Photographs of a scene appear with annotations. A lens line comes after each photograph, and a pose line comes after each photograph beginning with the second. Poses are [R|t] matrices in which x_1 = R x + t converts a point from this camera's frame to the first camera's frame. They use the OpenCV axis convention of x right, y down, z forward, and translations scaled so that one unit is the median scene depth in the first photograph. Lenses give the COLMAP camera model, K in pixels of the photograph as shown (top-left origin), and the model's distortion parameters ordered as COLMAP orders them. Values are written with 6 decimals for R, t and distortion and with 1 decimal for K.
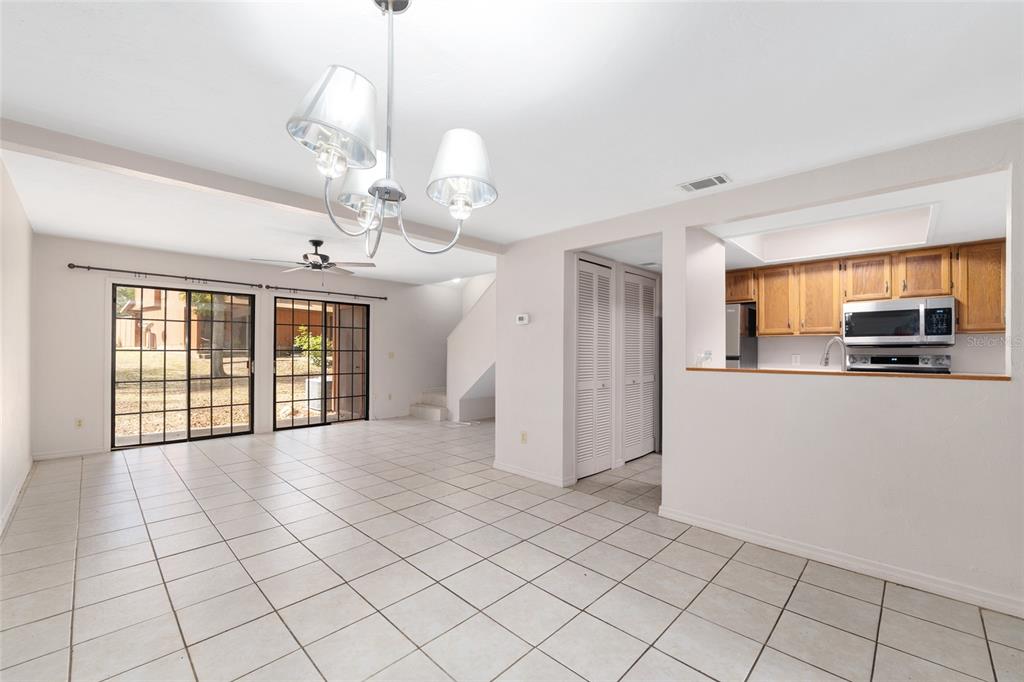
lens RADIAL K [[421.3, 0, 512.7], [0, 421.3, 350.0], [0, 0, 1]] dist [-0.012162, 0.001491]
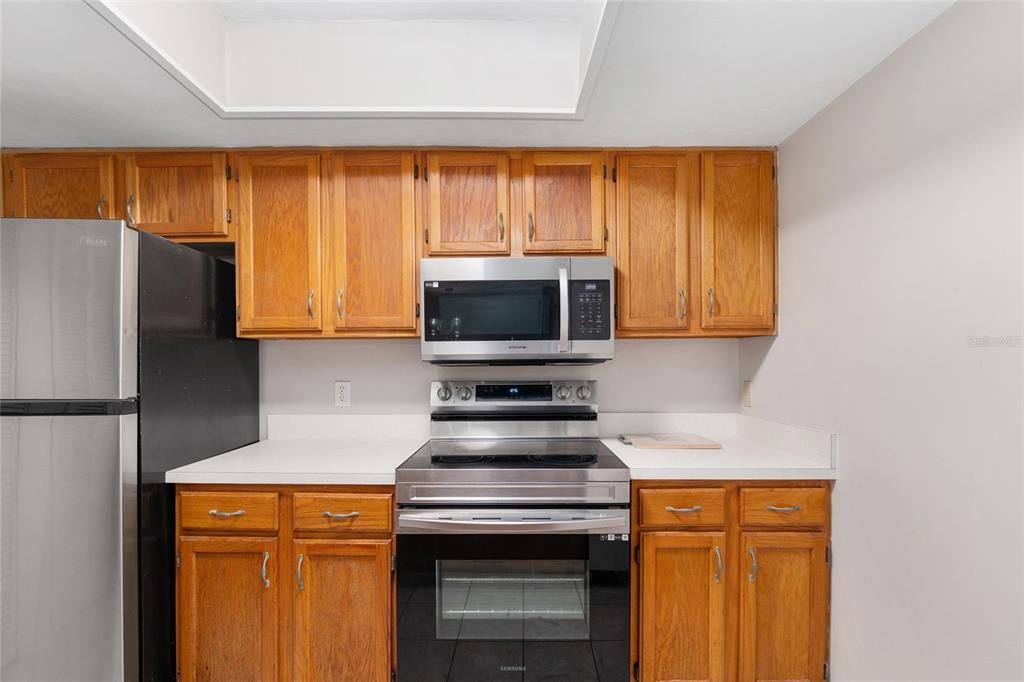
lens RADIAL K [[449.3, 0, 515.4], [0, 449.3, 364.9], [0, 0, 1]] dist [-0.000767, -0.000577]
pose [[0.706918, -0.016113, 0.707112, 0.556322], [0.006413, 0.999845, 0.016372, -0.014770], [-0.707266, -0.007039, 0.706912, 0.640060]]
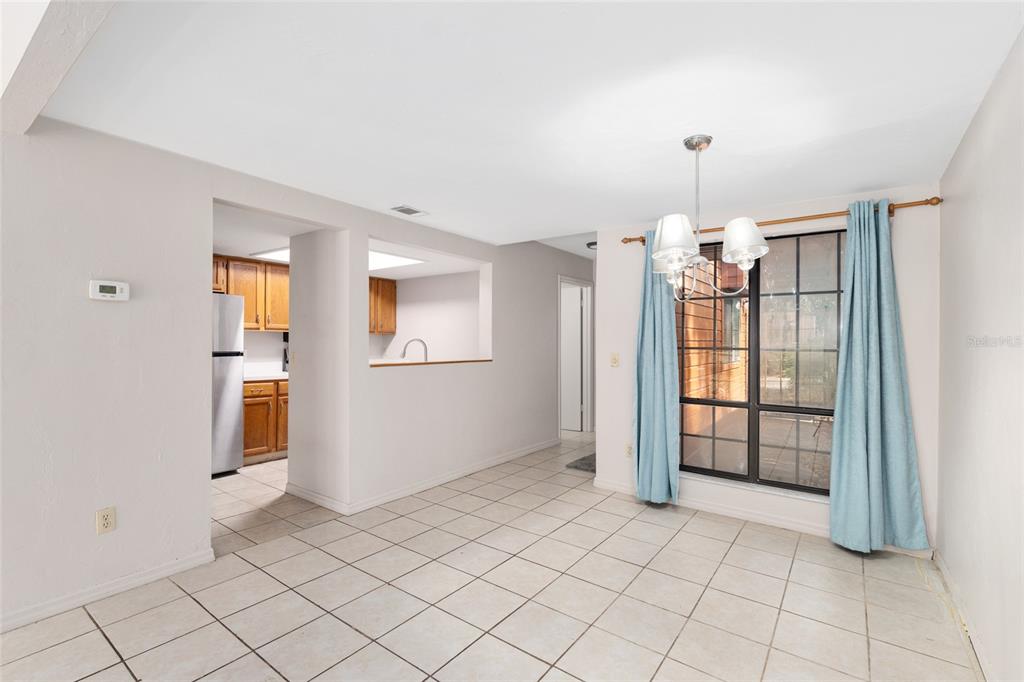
lens RADIAL K [[459.7, 0, 510.6], [0, 459.7, 342.0], [0, 0, 1]] dist [0.007765, -0.001107]
pose [[-0.140827, -0.002560, 0.990031, -0.606316], [-0.010403, 0.999945, 0.001105, -0.015965], [-0.989980, -0.010144, -0.140846, 0.603934]]
